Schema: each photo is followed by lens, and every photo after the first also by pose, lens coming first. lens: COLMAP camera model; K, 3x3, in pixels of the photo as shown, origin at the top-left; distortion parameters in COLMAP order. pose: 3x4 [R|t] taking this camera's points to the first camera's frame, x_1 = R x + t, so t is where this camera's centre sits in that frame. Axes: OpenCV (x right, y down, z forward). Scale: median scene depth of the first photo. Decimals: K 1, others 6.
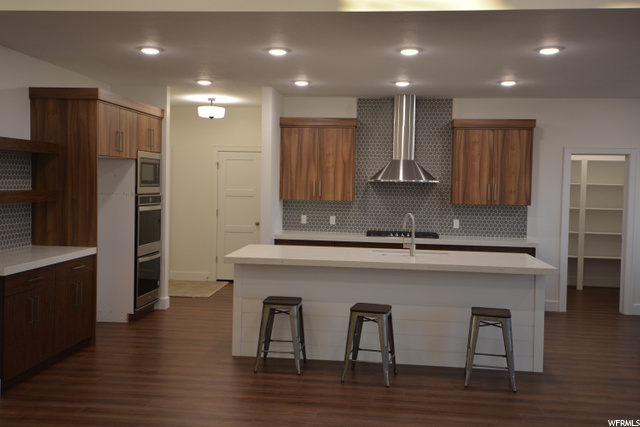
lens RADIAL K [[643.5, 0, 319.2], [0, 643.5, 206.8], [0, 0, 1]] dist [0.079379, -0.028344]
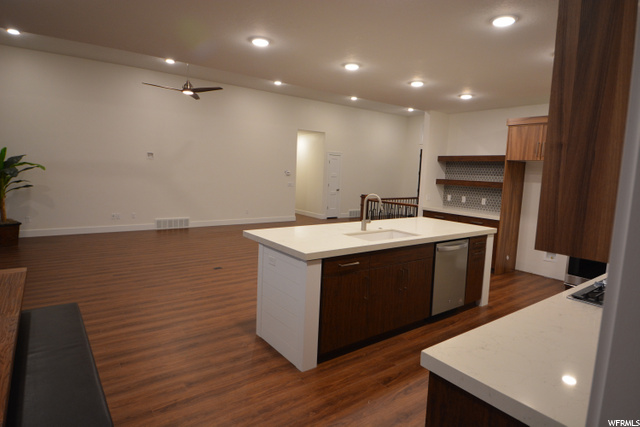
lens RADIAL K [[361.2, 0, 318.6], [0, 361.2, 207.6], [0, 0, 1]] dist [0.038334, -0.041492]
pose [[-0.745621, 0.021474, -0.666024, 0.469173], [-0.078015, 0.989794, 0.119252, -0.025185], [0.661788, 0.140877, -0.736336, 1.049705]]
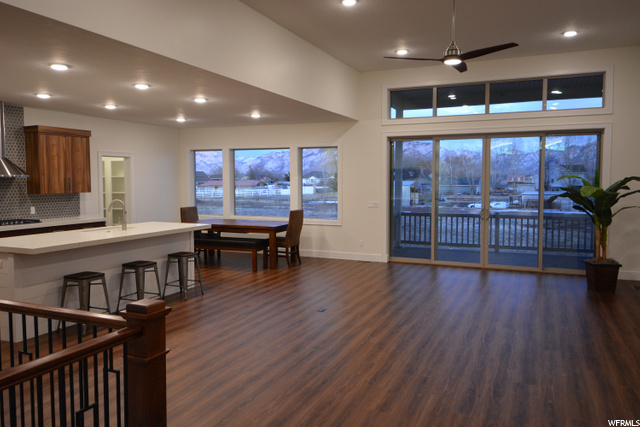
lens RADIAL K [[499.2, 0, 320.0], [0, 499.2, 213.5], [0, 0, 1]] dist [0.031754, -0.002959]
pose [[0.308538, -0.087742, 0.947157, -0.553013], [0.045095, 0.995966, 0.077574, -0.018158], [-0.950142, 0.018777, 0.311250, 0.190416]]
